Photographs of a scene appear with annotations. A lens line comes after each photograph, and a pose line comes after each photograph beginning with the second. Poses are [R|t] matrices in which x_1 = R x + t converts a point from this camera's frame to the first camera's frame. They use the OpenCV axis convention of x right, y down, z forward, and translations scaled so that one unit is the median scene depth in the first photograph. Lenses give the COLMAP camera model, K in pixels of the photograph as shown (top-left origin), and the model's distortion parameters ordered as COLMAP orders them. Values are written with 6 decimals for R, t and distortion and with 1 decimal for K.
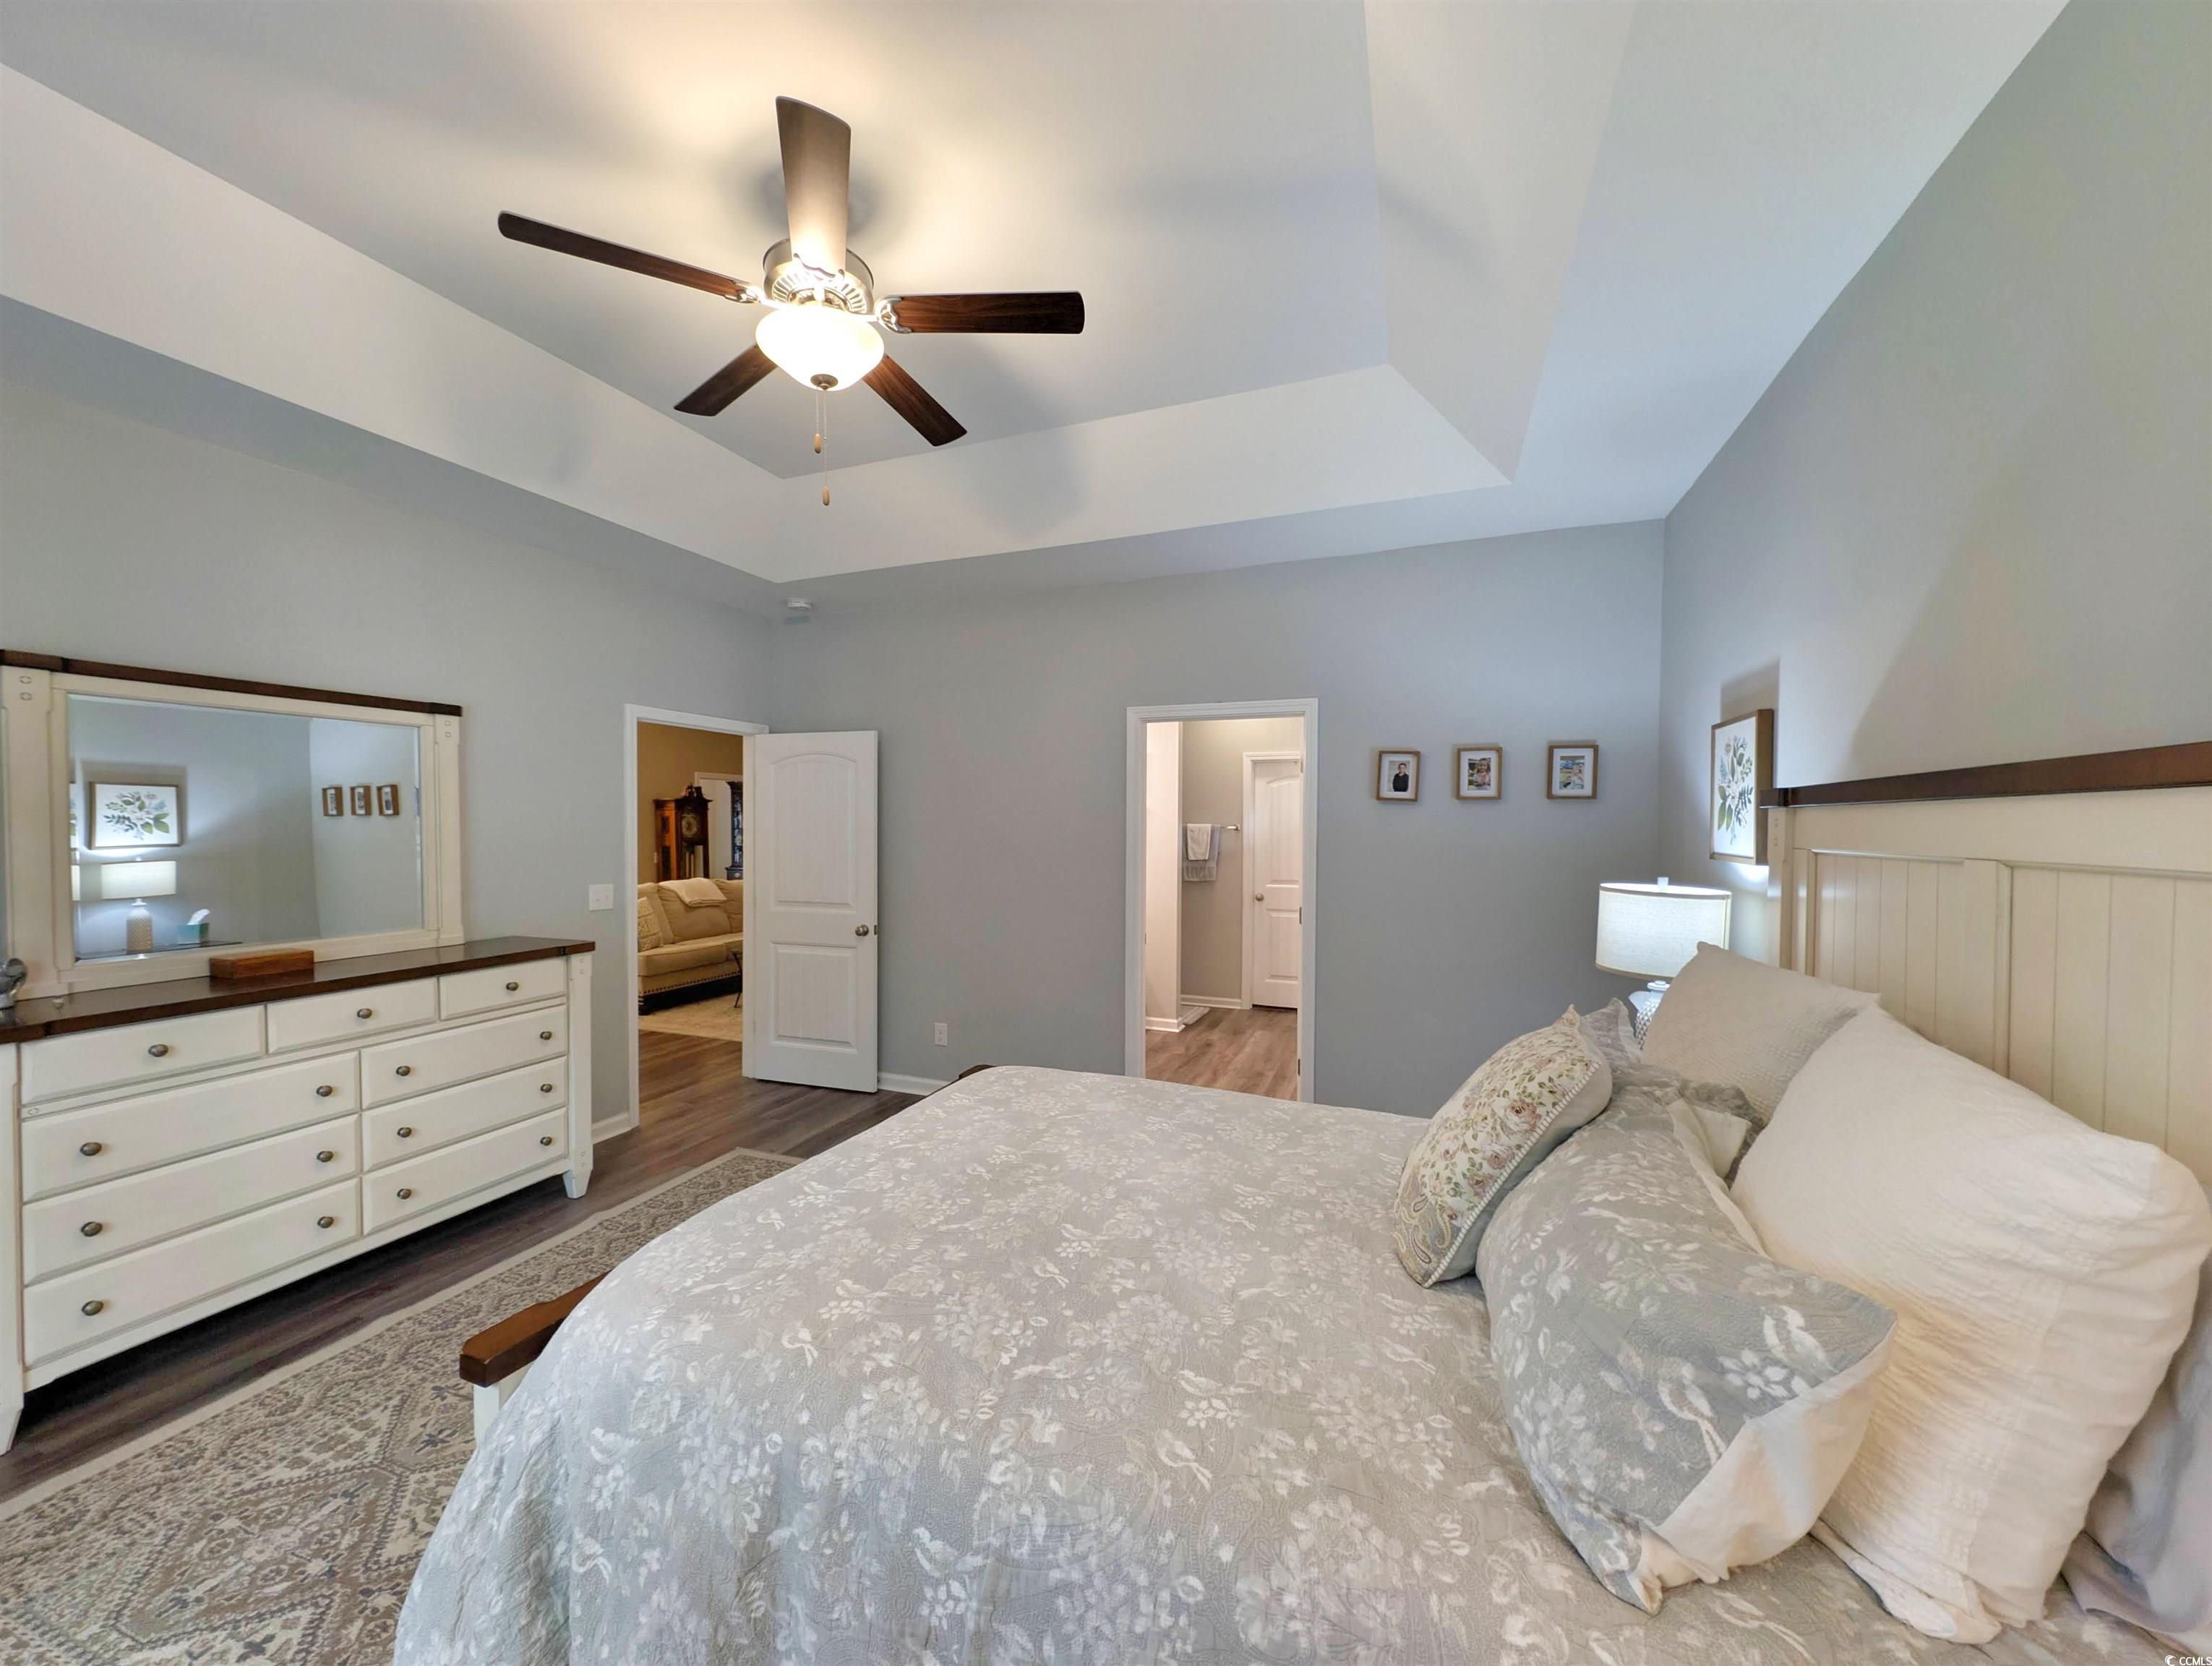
lens RADIAL K [[835.1, 0, 1112.6], [0, 835.1, 837.4], [0, 0, 1]] dist [0.003467, -0.000819]
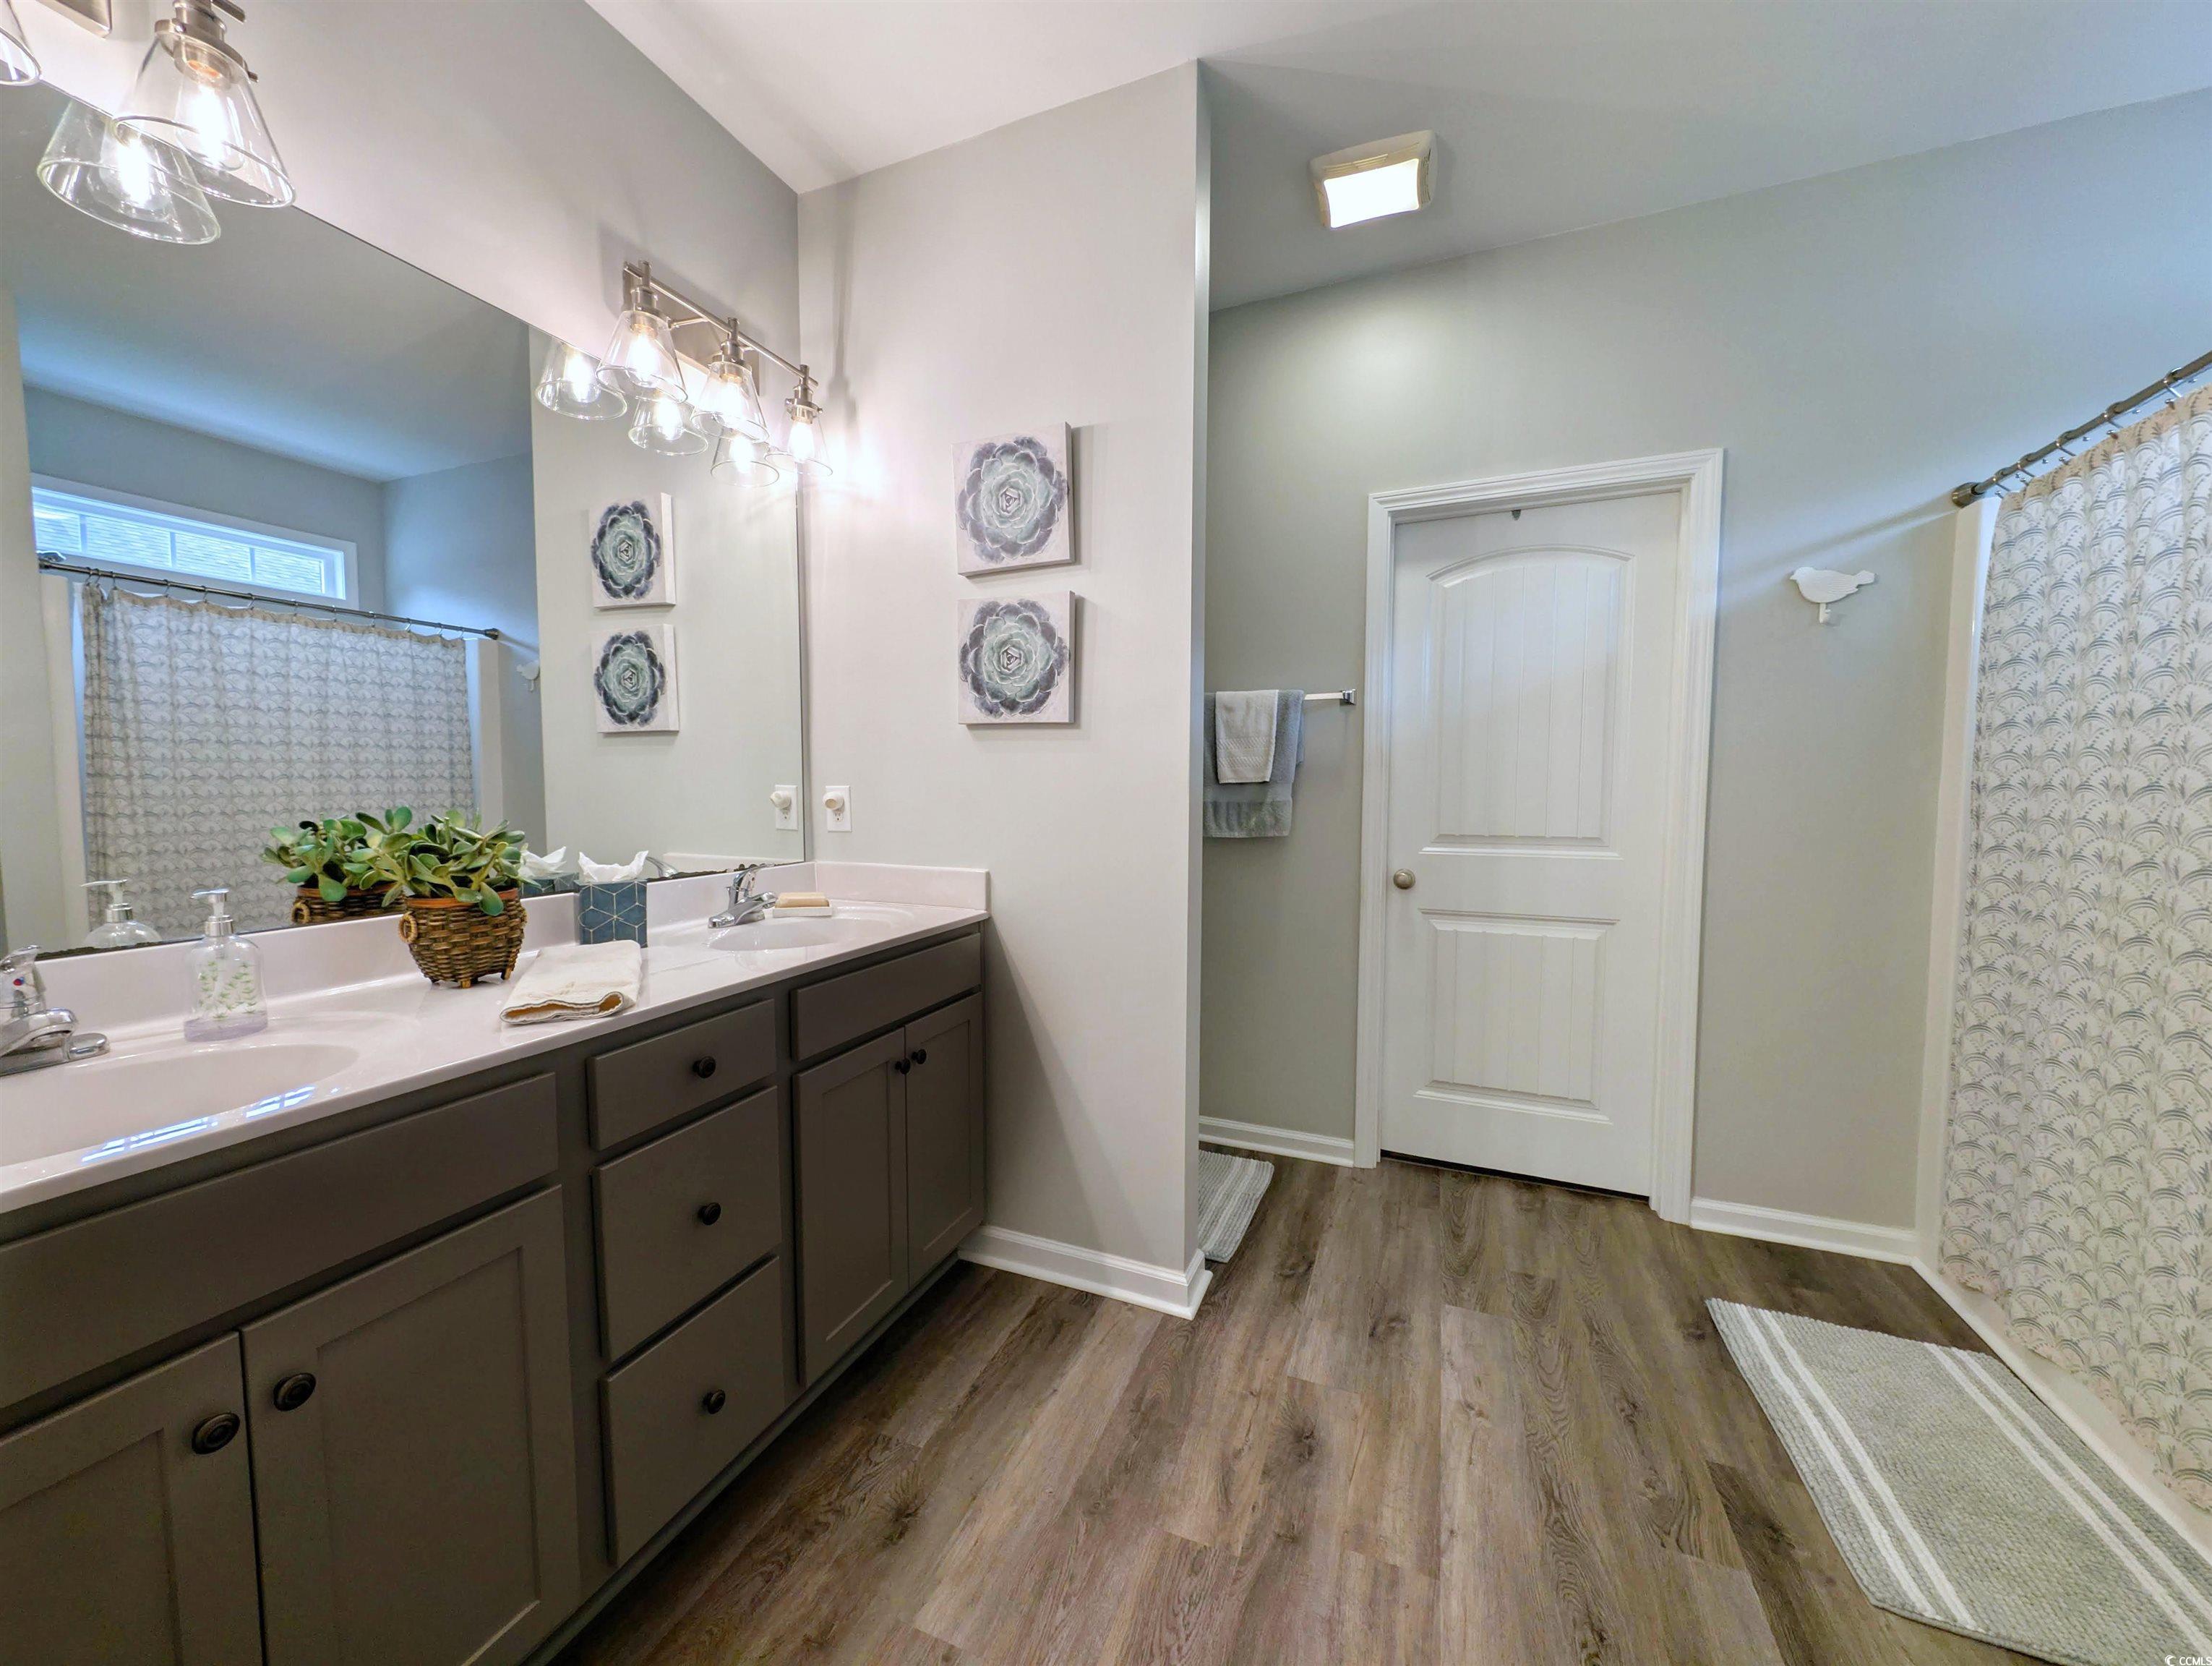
lens RADIAL K [[835.1, 0, 1102.7], [0, 835.1, 831.7], [0, 0, 1]] dist [0.003467, -0.000819]
pose [[0.999397, -0.002812, -0.034613, 0.053352], [0.004232, 0.999149, 0.041026, 0.035670], [0.034468, -0.041148, 0.998558, 0.655491]]
